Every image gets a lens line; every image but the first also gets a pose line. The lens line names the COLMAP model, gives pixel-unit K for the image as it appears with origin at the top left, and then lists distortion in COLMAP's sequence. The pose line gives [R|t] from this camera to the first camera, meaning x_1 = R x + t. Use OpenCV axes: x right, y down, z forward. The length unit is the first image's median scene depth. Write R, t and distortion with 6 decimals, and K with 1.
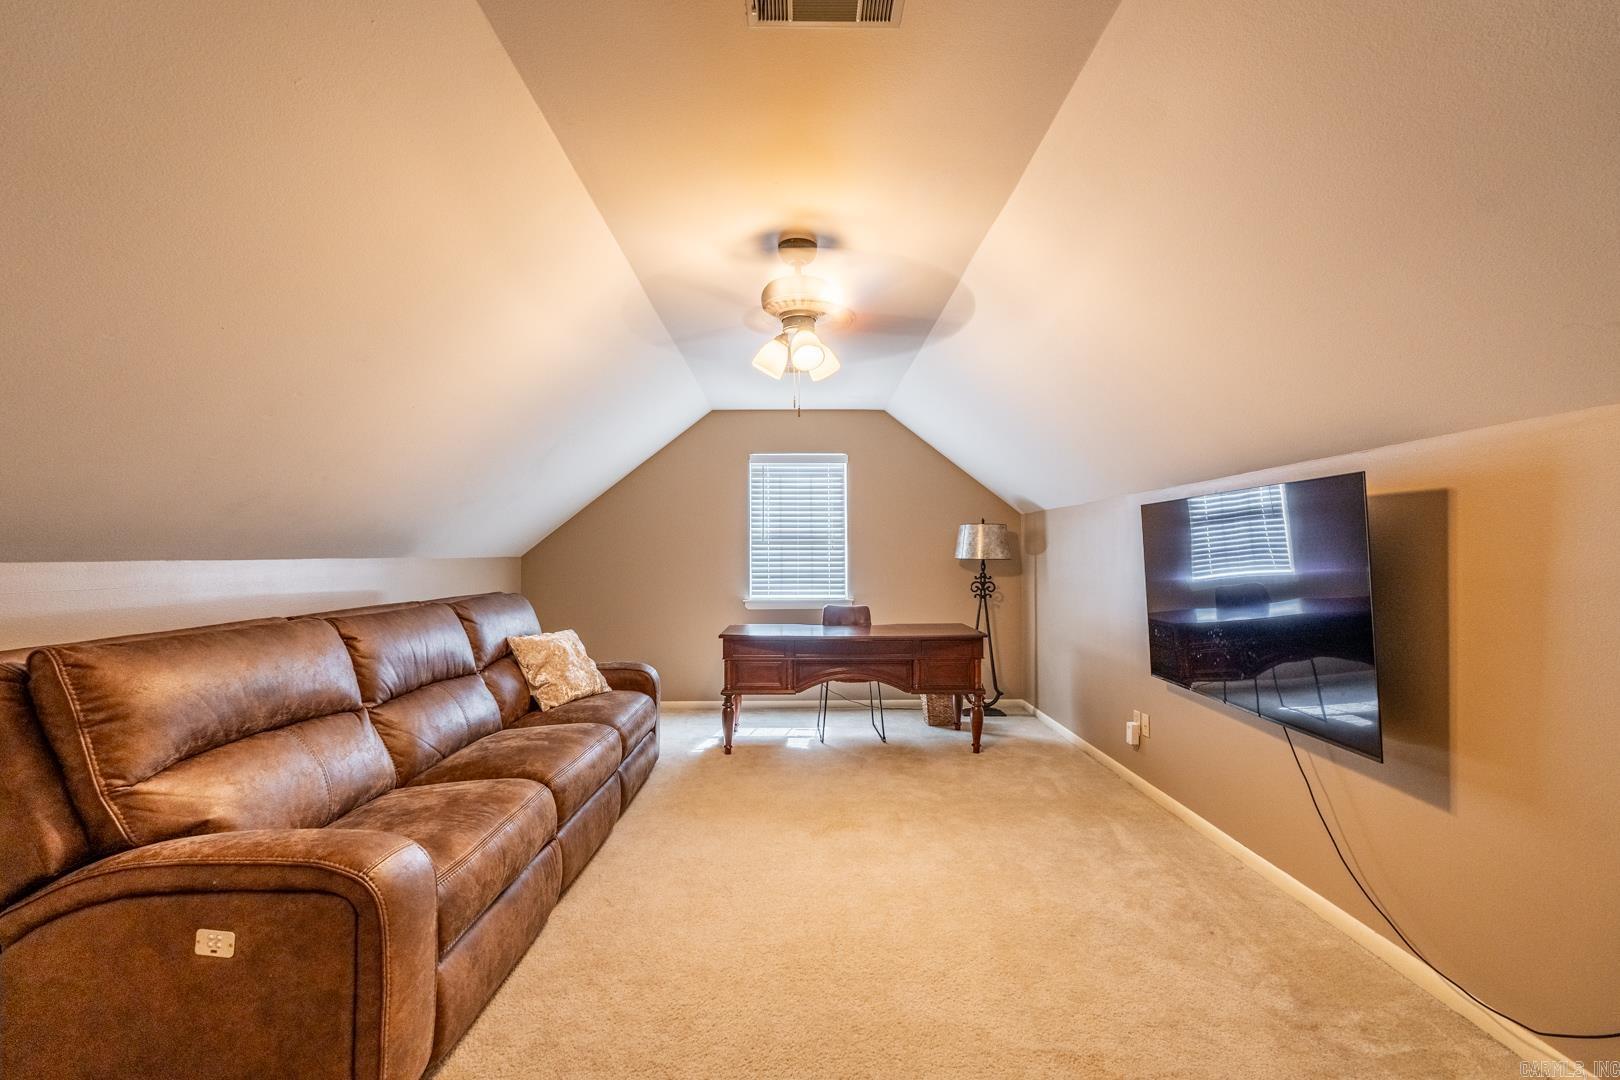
lens RADIAL K [[713.6, 0, 808.4], [0, 713.6, 537.4], [0, 0, 1]] dist [-0.004750, 0.000006]
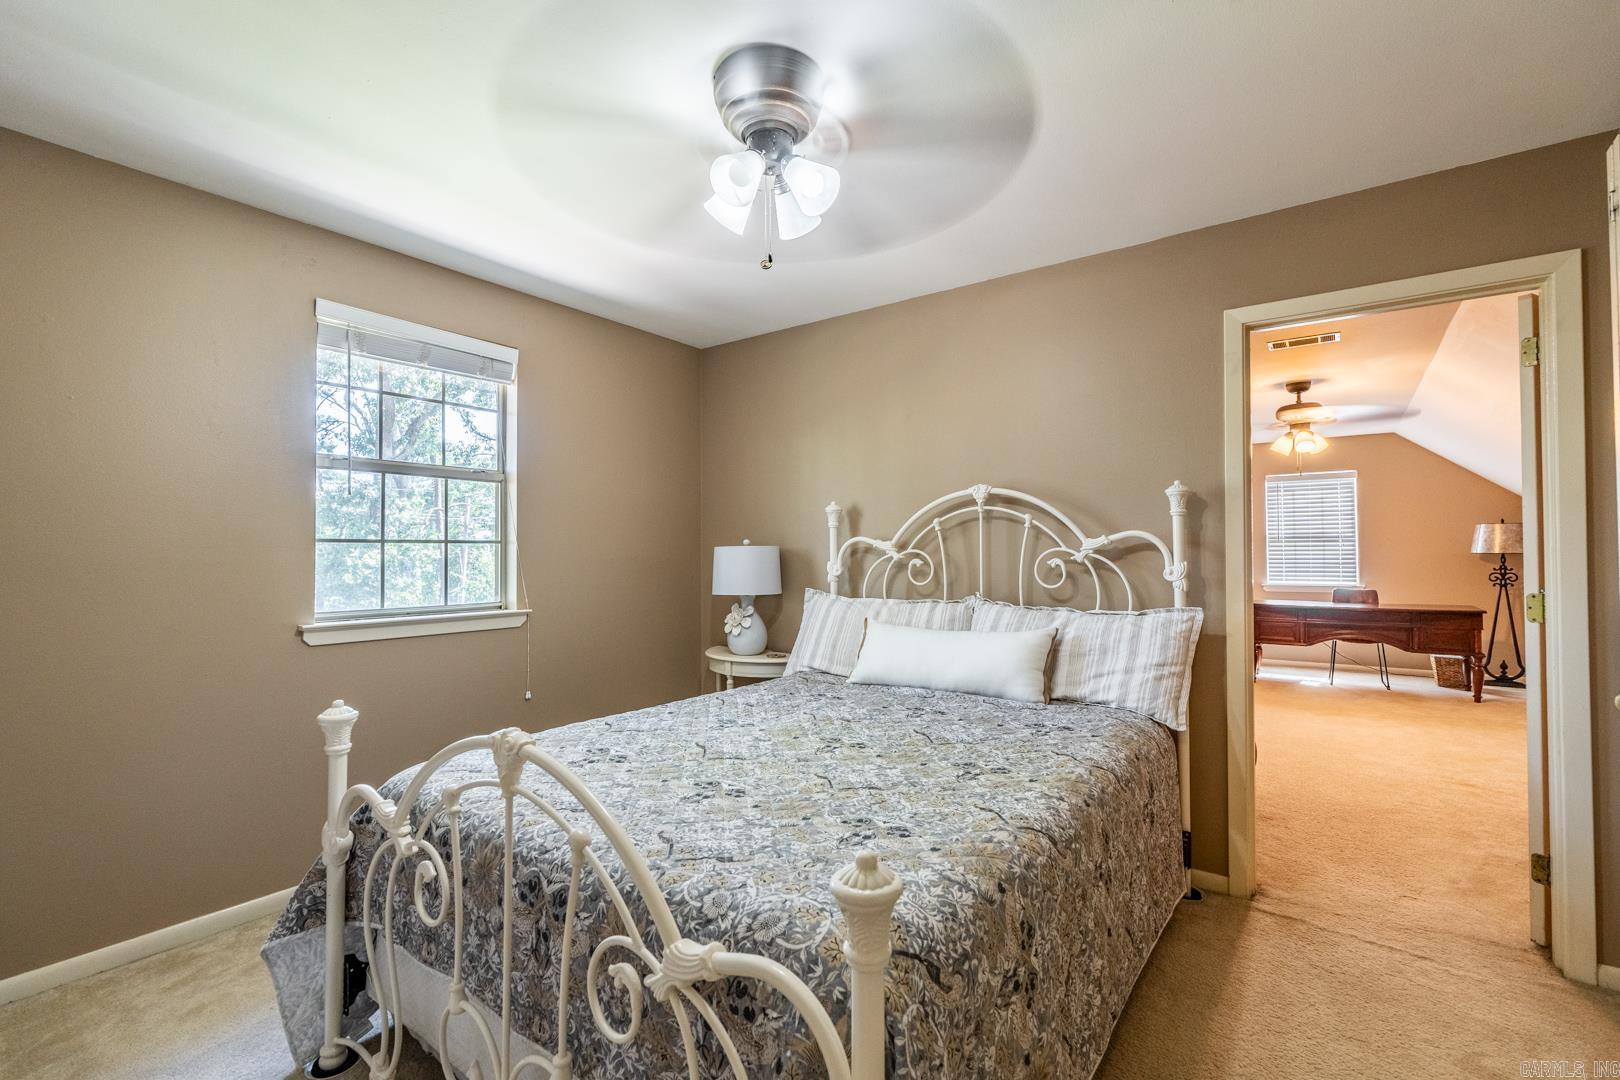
lens RADIAL K [[713.6, 0, 808.4], [0, 713.6, 537.4], [0, 0, 1]] dist [-0.004750, 0.000006]
pose [[0.799247, -0.014285, -0.600832, 0.038727], [0.014467, 0.999885, -0.004528, -0.007370], [0.600828, -0.005073, 0.799362, -0.662842]]
